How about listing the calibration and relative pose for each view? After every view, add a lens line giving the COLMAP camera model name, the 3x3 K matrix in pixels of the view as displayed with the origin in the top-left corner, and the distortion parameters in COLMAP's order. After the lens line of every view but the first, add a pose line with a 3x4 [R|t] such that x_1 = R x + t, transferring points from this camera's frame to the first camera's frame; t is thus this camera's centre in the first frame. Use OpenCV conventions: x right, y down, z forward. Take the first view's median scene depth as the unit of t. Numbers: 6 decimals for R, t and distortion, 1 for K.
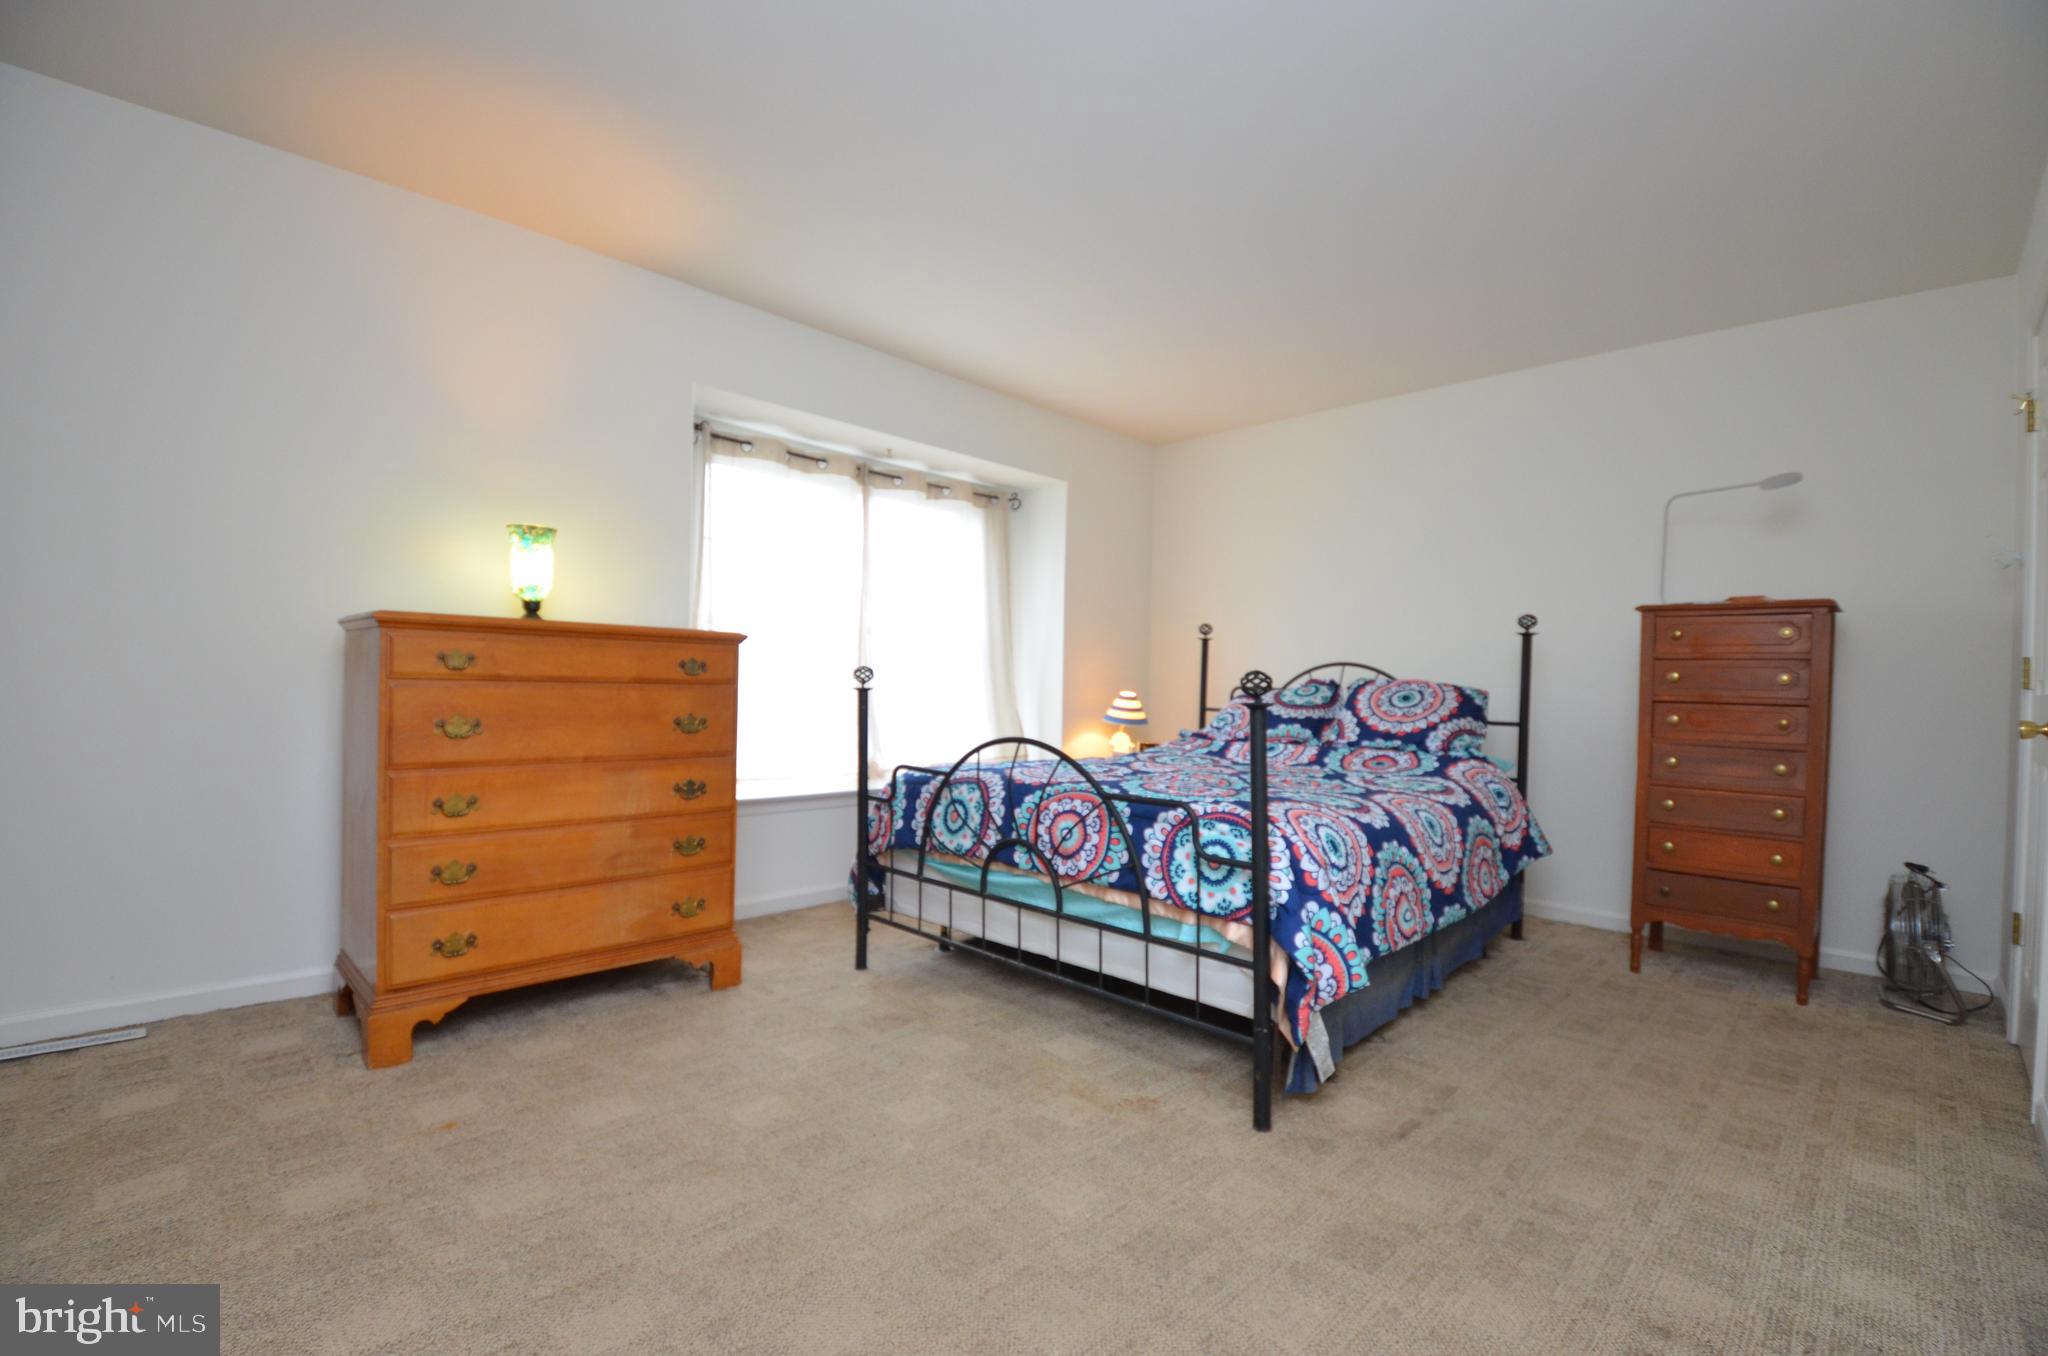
lens RADIAL K [[901.6, 0, 1037.1], [0, 901.6, 690.7], [0, 0, 1]] dist [0.039371, -0.040291]
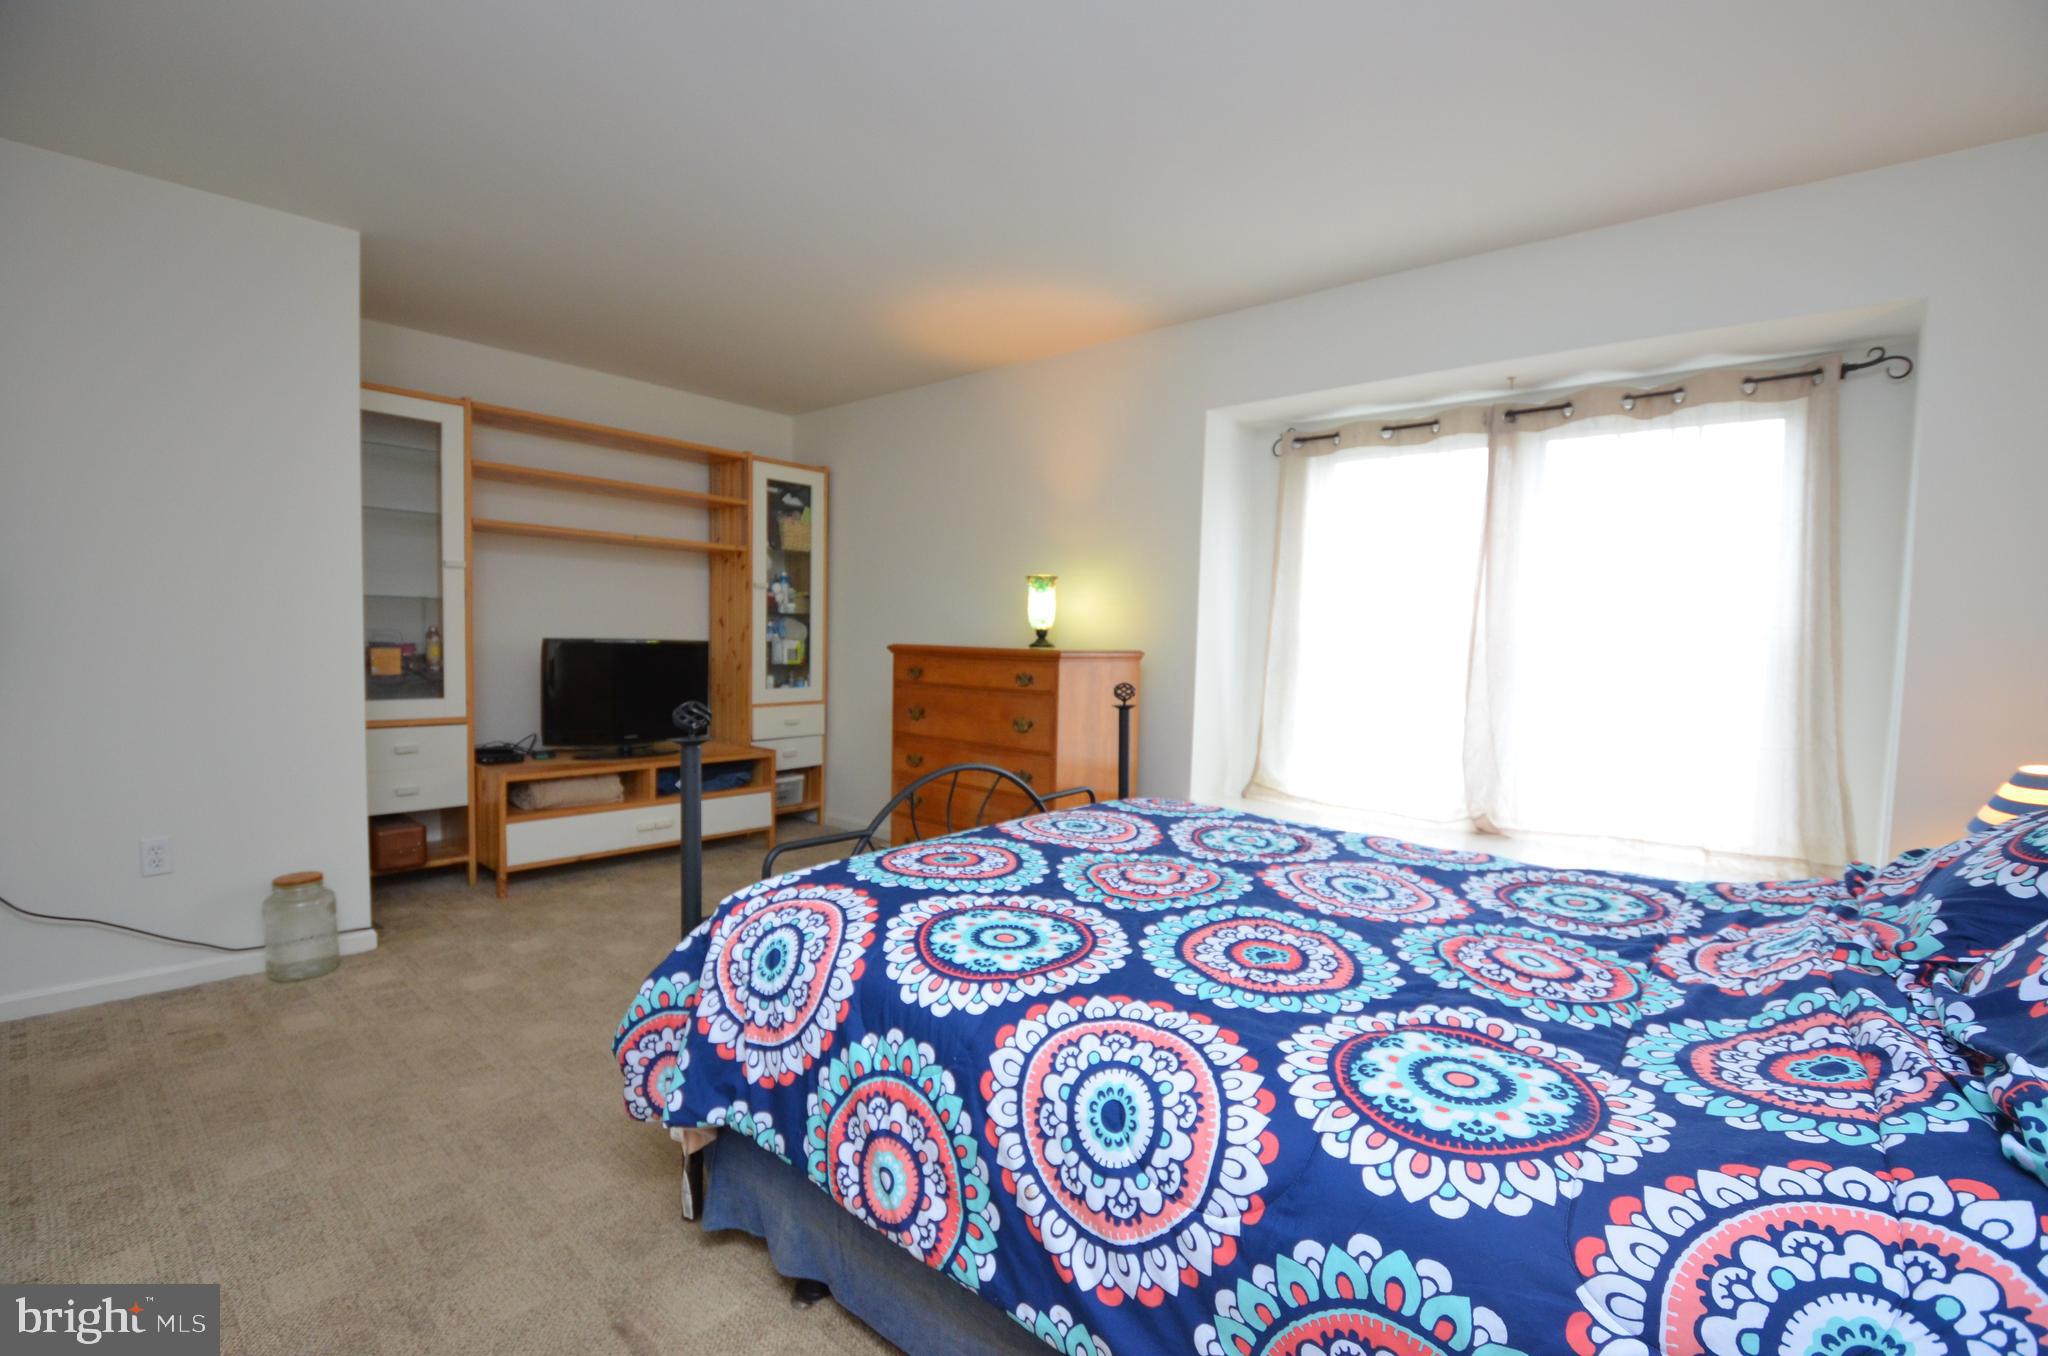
lens RADIAL K [[901.6, 0, 1037.1], [0, 901.6, 690.7], [0, 0, 1]] dist [0.039371, -0.040291]
pose [[0.015421, 0.028887, -0.999464, 0.717213], [-0.046062, 0.998542, 0.028150, -0.039985], [0.998820, 0.045603, 0.016729, 0.862209]]
